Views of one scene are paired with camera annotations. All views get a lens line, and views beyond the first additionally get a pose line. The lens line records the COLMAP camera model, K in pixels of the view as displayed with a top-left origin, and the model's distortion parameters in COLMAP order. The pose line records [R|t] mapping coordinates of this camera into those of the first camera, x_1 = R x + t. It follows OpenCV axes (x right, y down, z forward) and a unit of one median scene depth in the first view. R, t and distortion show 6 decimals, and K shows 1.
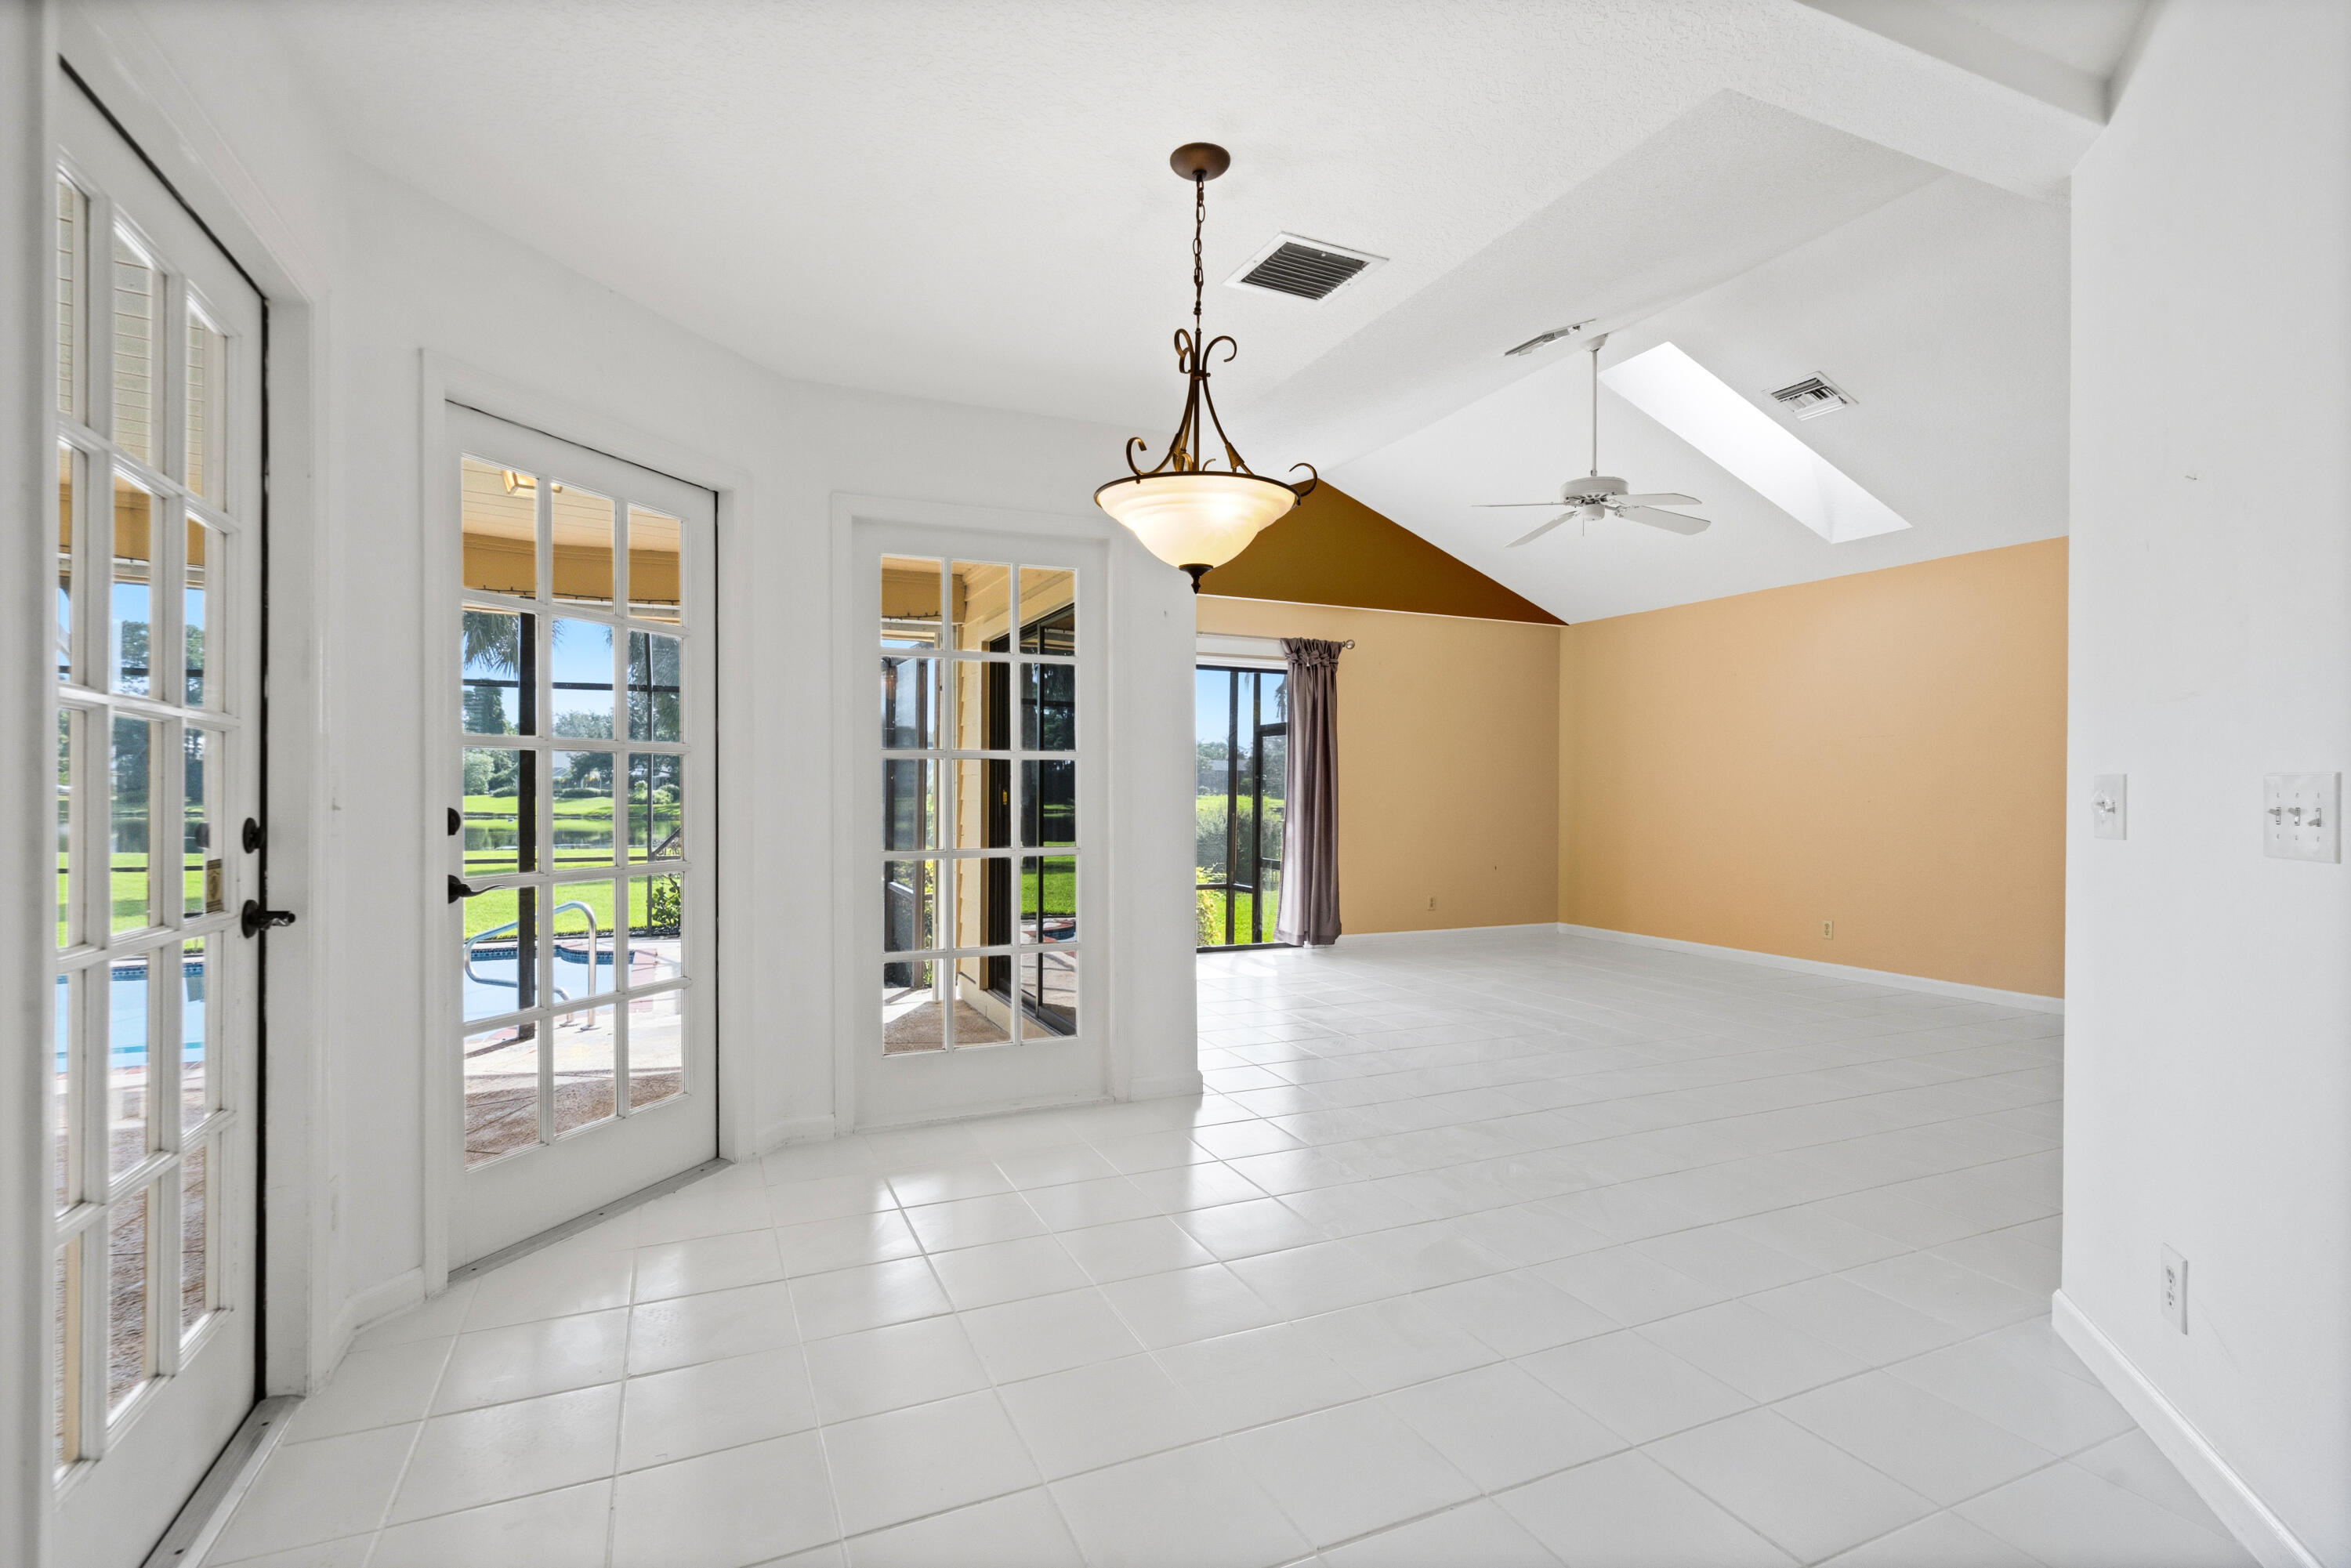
lens RADIAL K [[1104.7, 0, 1179.6], [0, 1104.7, 799.1], [0, 0, 1]] dist [-0.001569, -0.000281]
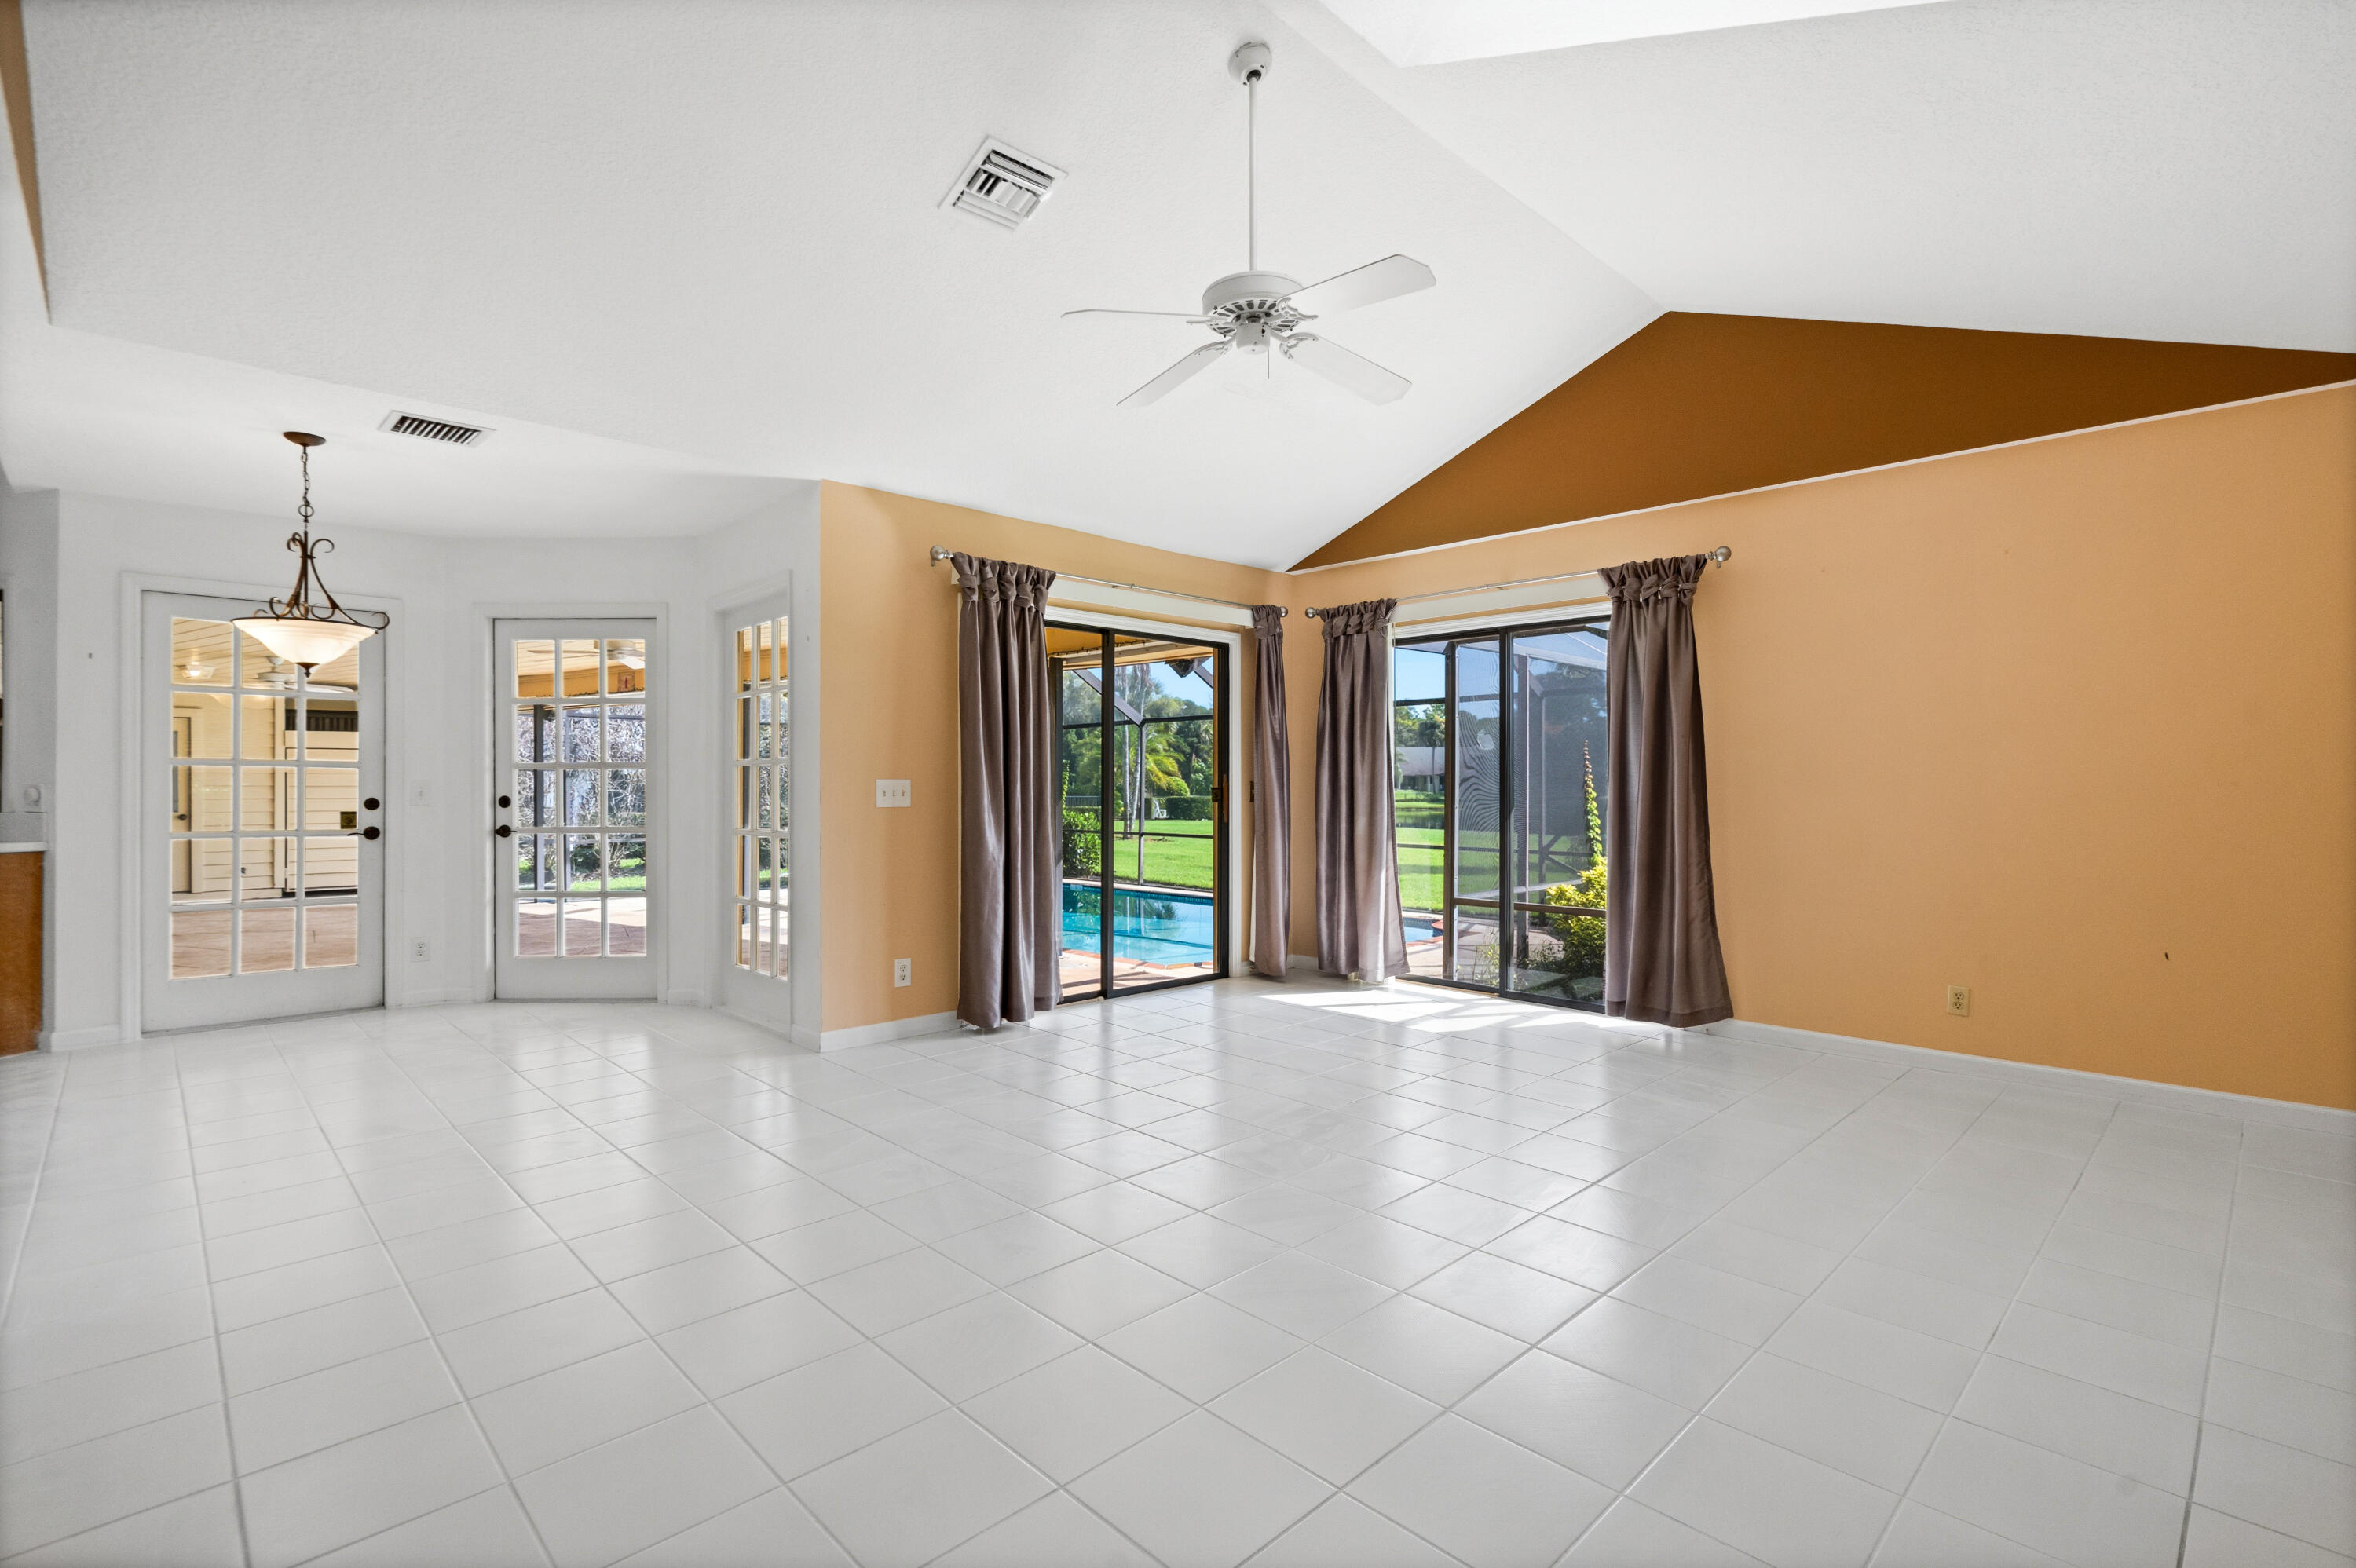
lens RADIAL K [[1077.9, 0, 1187.4], [0, 1077.9, 782.7], [0, 0, 1]] dist [0.001427, 0.000221]
pose [[0.340542, -0.006472, -0.940207, 0.642774], [-0.006616, 0.999935, -0.009280, -0.003101], [0.940206, 0.009380, 0.340477, 0.525001]]
